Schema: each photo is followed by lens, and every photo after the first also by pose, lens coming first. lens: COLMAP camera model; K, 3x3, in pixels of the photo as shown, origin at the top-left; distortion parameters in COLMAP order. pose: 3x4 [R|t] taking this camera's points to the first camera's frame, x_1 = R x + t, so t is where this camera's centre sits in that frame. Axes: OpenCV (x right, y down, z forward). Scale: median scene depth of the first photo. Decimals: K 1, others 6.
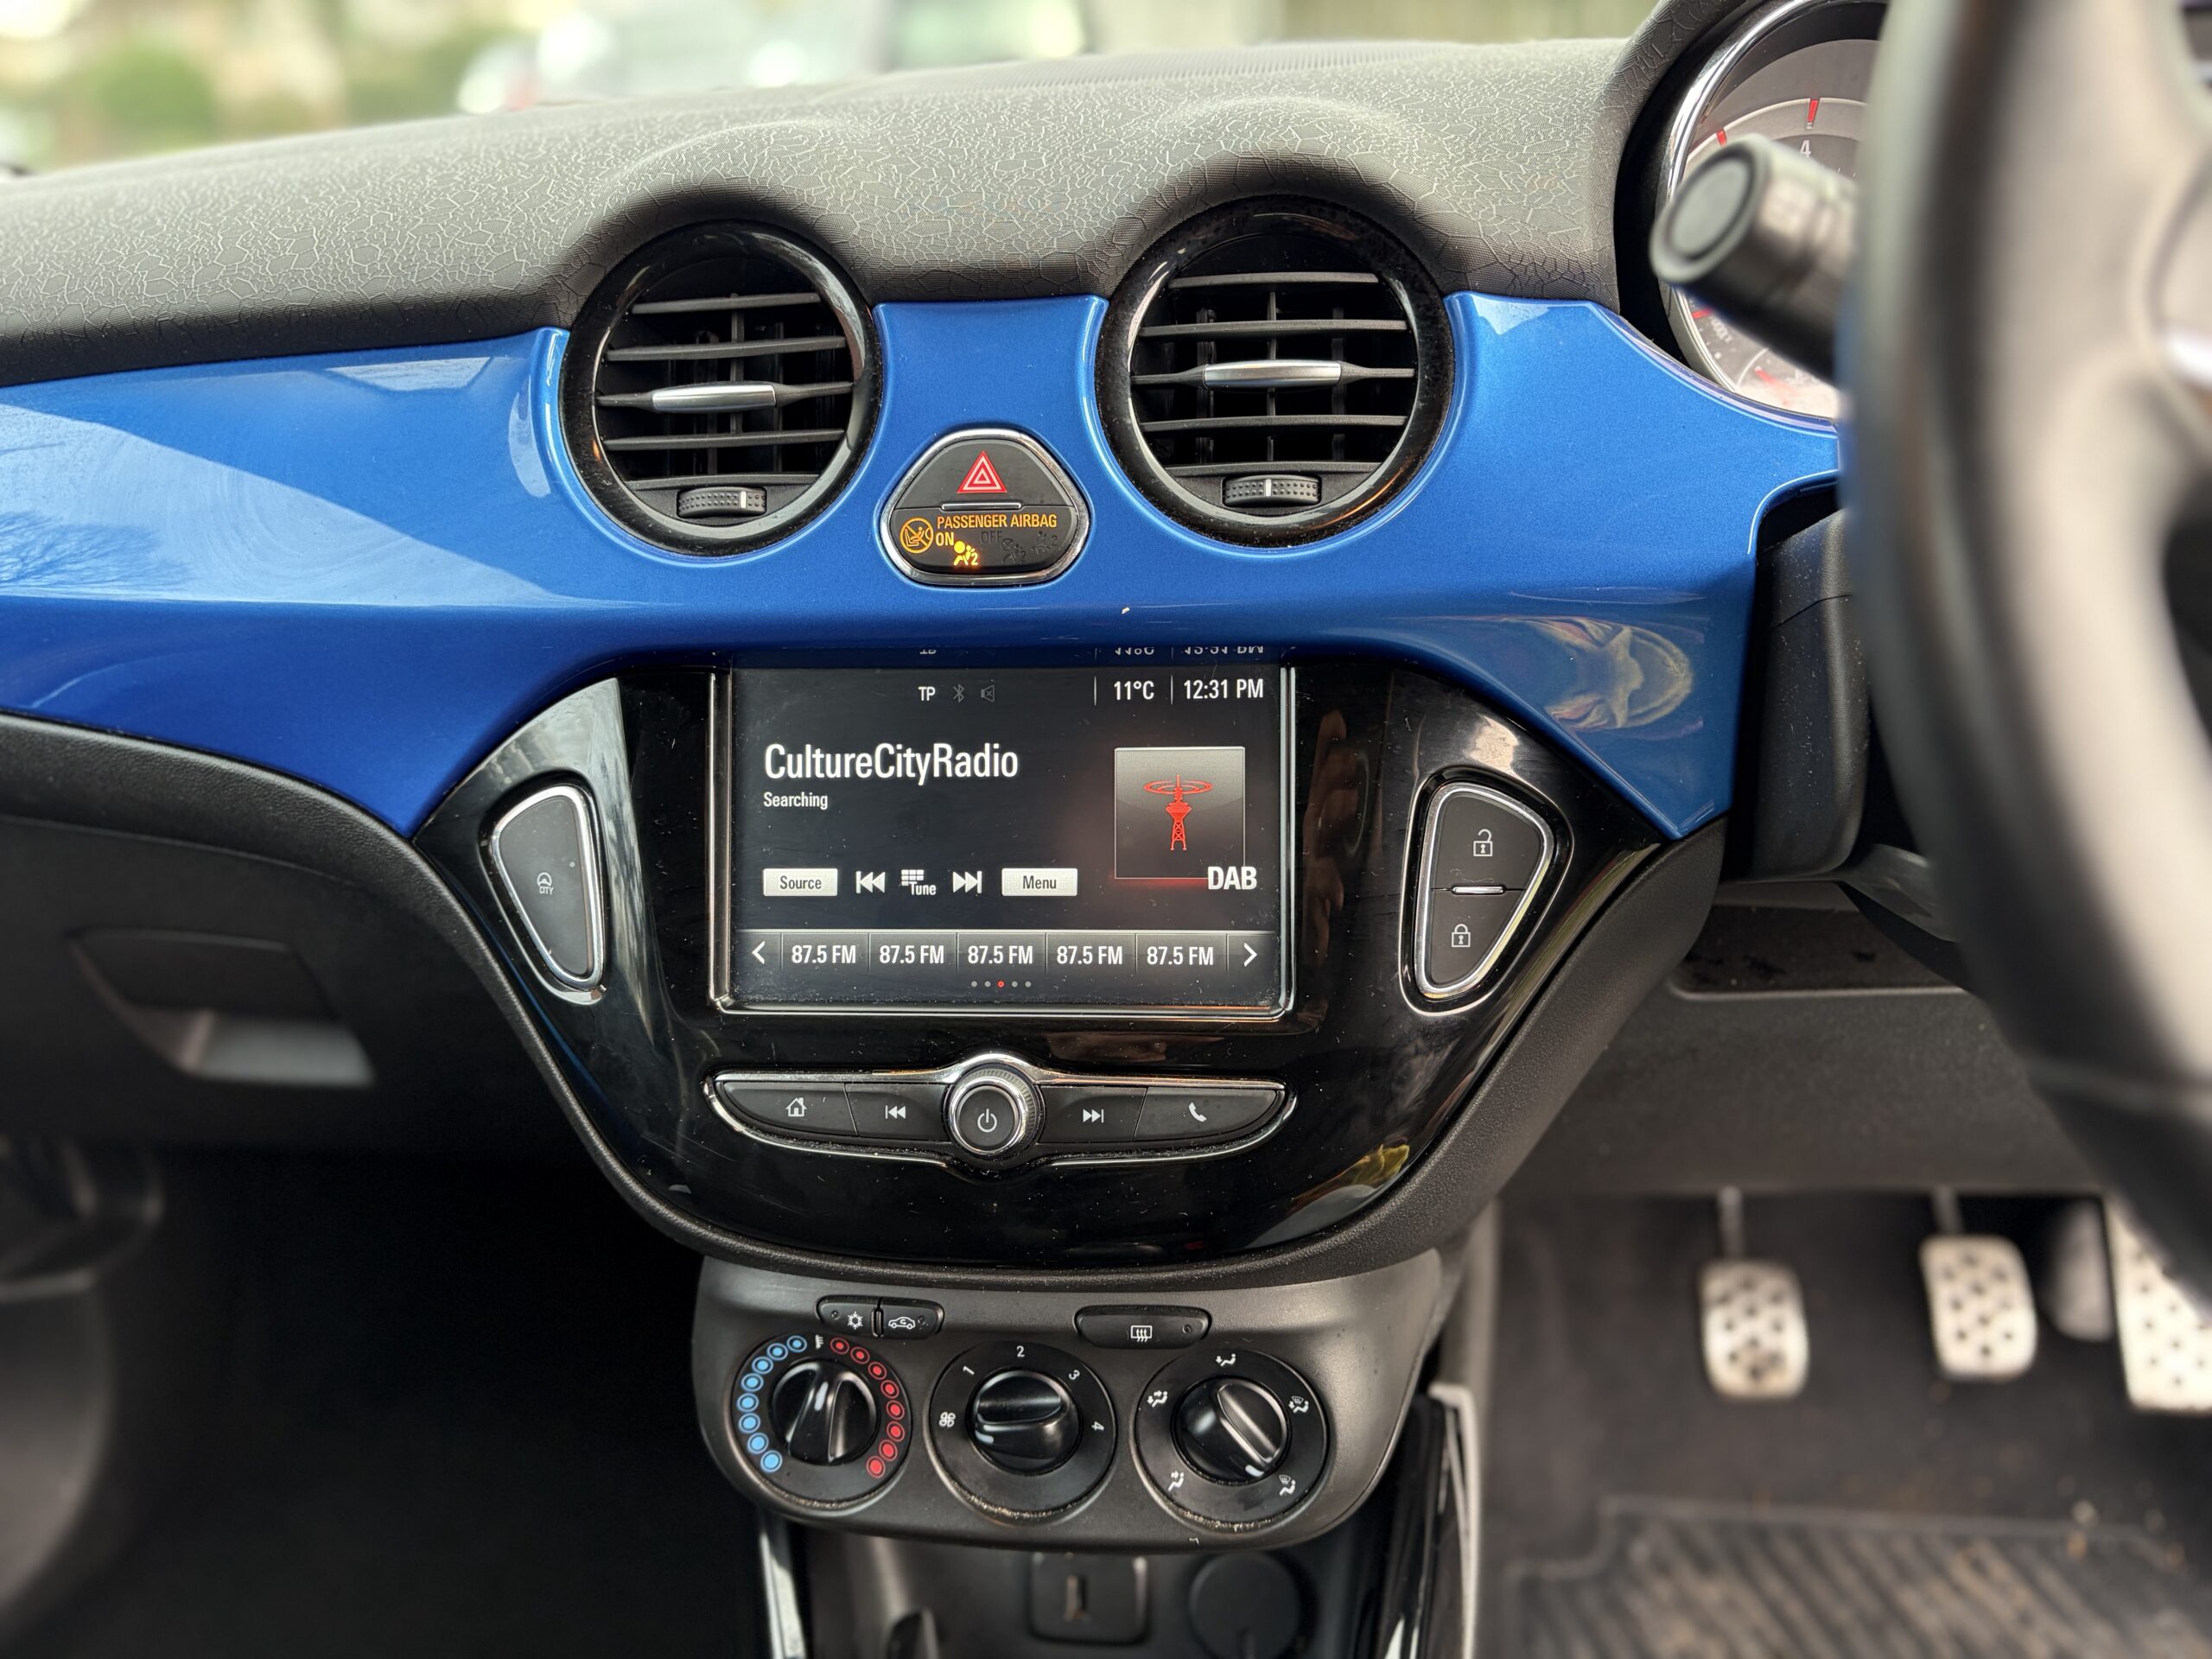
lens RADIAL K [[1713.3, 0, 1106.0], [0, 1713.3, 829.5], [0, 0, 1]] dist [0.040883, -0.054620]
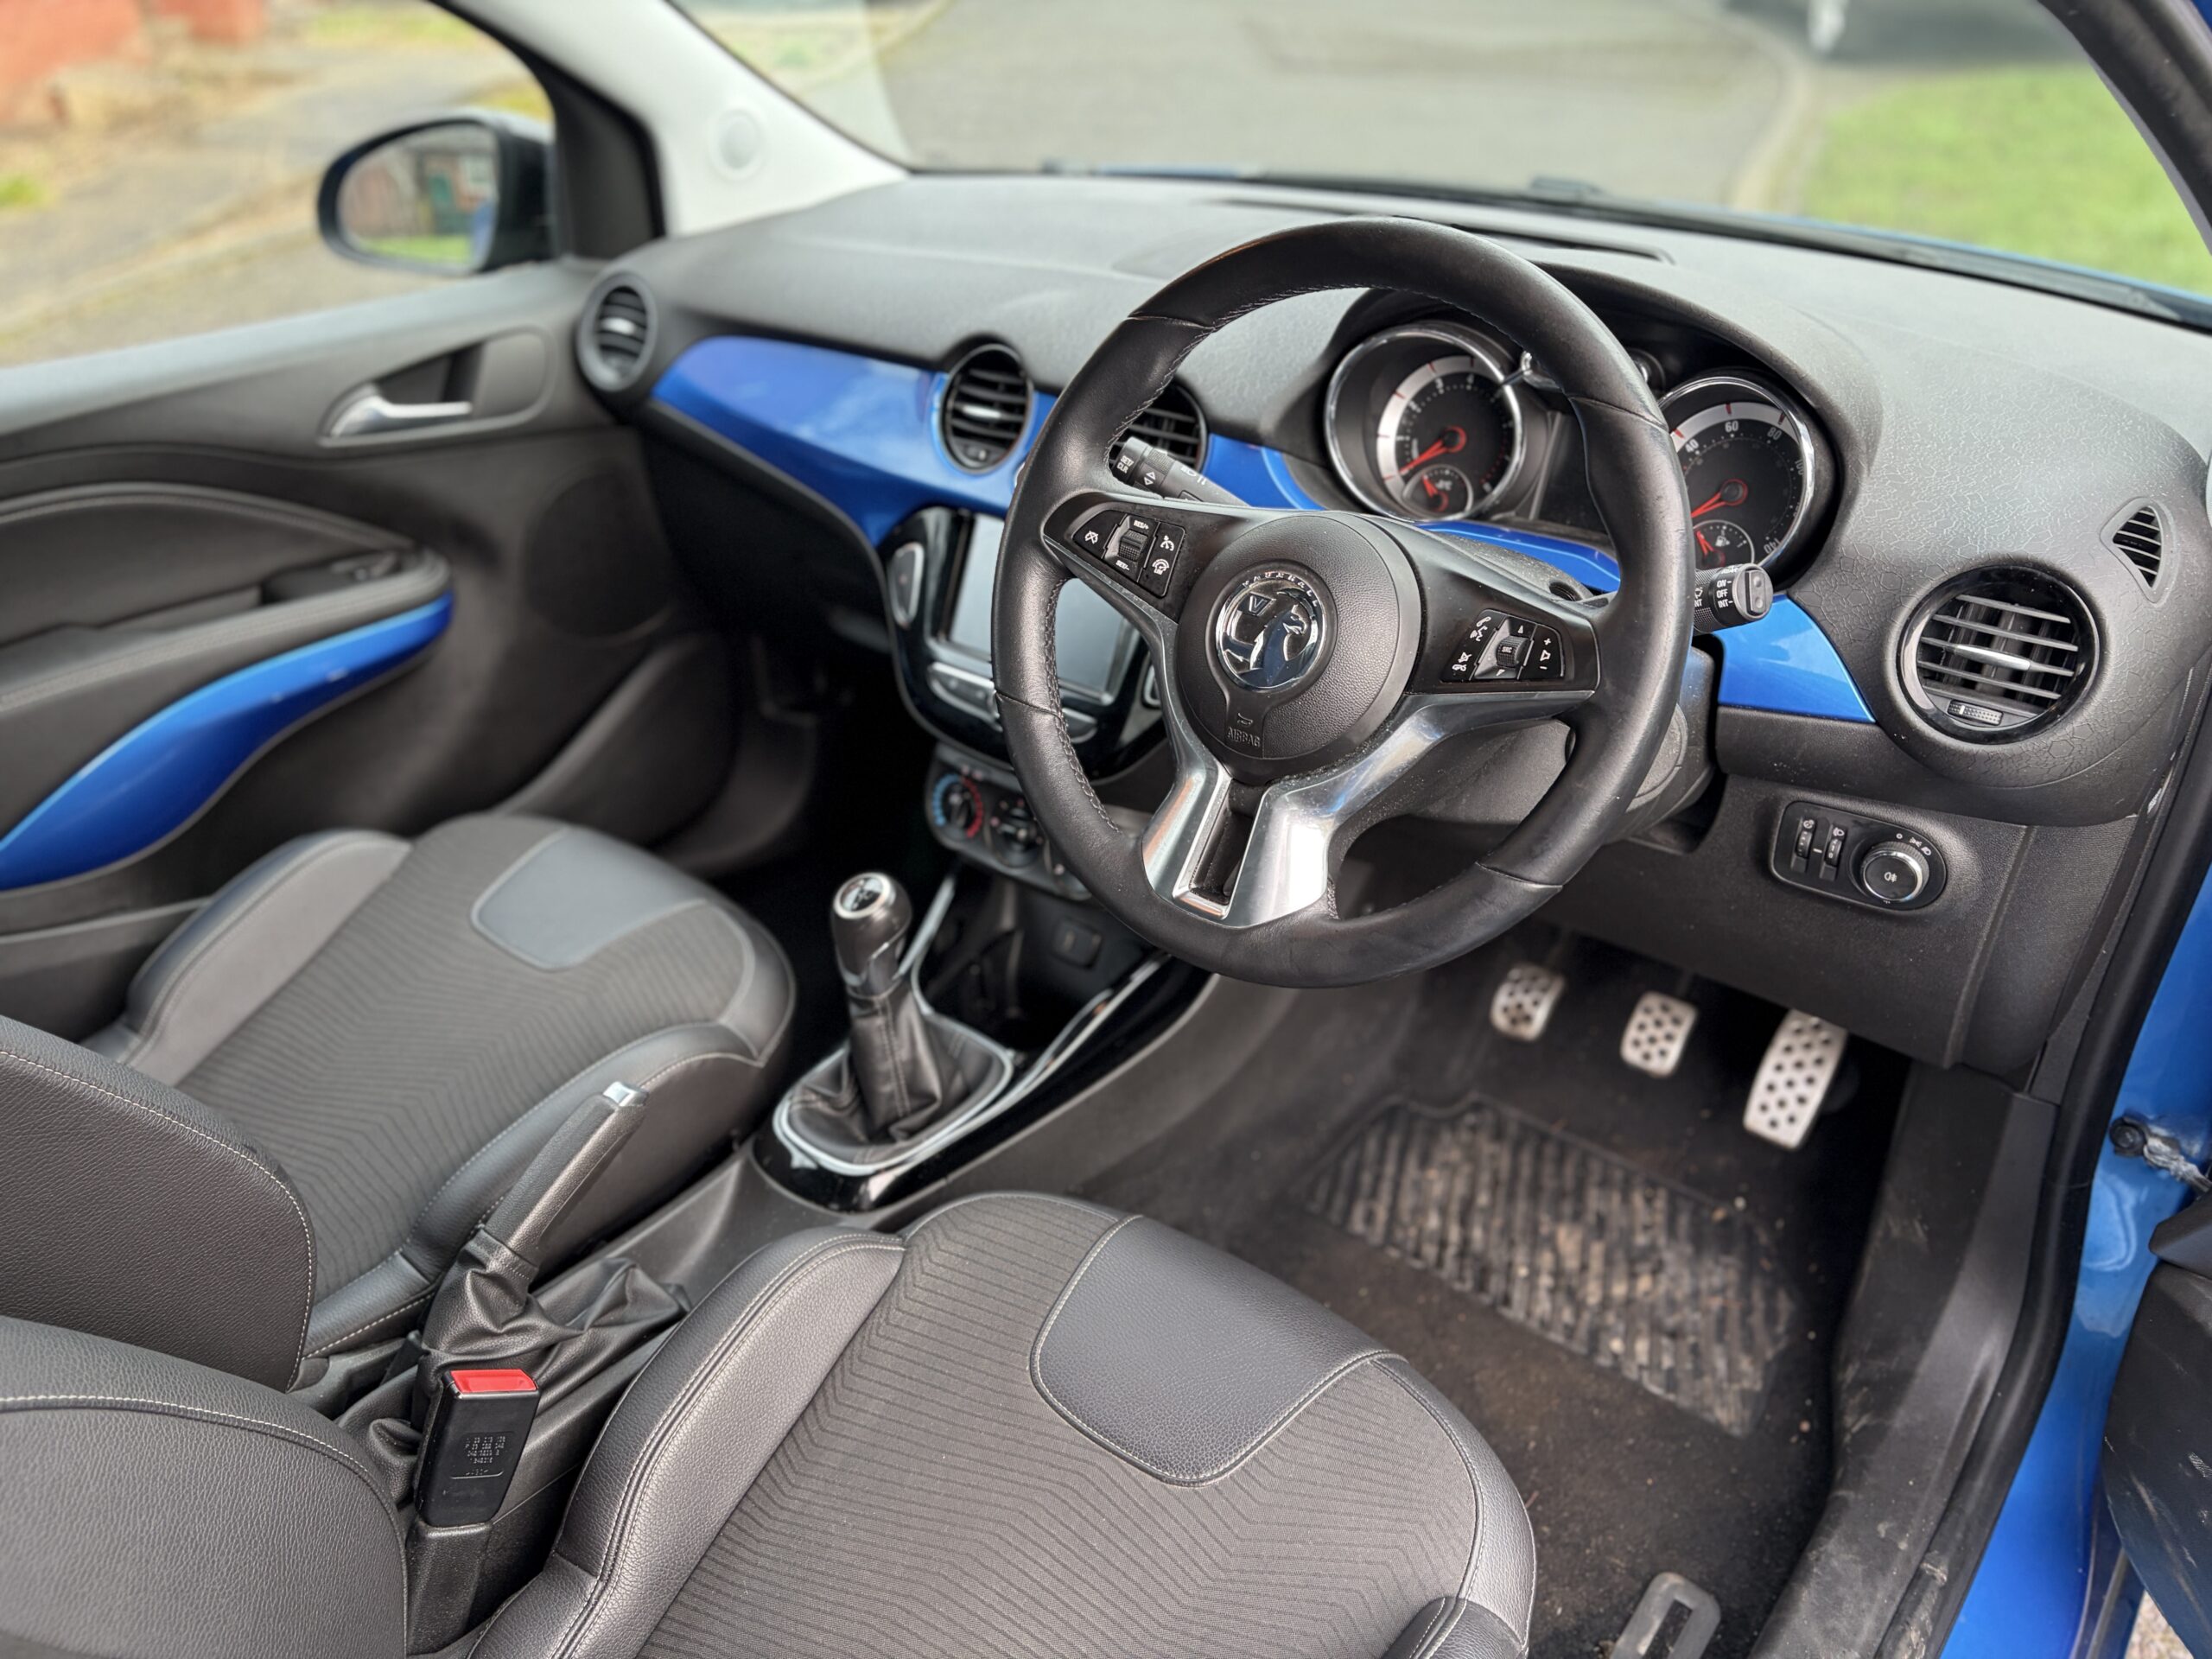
lens RADIAL K [[1713.3, 0, 1106.0], [0, 1713.3, 829.5], [0, 0, 1]] dist [0.040883, -0.054620]
pose [[0.839015, 0.303421, -0.451653, 1.241782], [-0.236730, 0.950958, 0.199092, -0.199231], [0.489912, -0.060121, 0.869697, -1.171175]]
